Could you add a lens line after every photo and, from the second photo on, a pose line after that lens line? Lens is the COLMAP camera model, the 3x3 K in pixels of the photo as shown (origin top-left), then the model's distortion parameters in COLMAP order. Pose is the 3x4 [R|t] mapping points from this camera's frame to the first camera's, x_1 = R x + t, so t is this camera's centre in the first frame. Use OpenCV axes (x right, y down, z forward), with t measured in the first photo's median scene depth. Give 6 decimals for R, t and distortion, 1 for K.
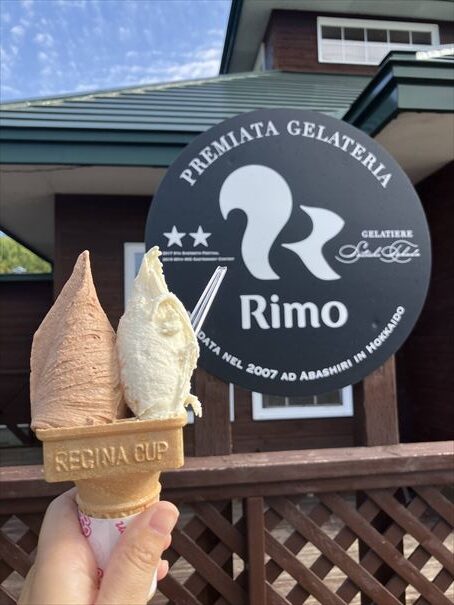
lens RADIAL K [[496.6, 0, 227.7], [0, 496.6, 302.5], [0, 0, 1]] dist [0.040441, 0.000957]
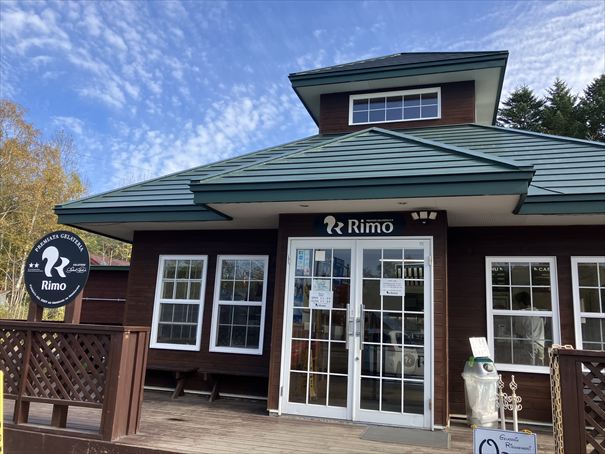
lens RADIAL K [[496.6, 0, 303.3], [0, 496.6, 227.5], [0, 0, 1]] dist [0.040441, 0.000957]
pose [[0.907296, -0.014140, -0.420255, 3.408001], [-0.037837, 0.992635, -0.115084, -0.050601], [0.418787, 0.120316, 0.900079, -1.658989]]
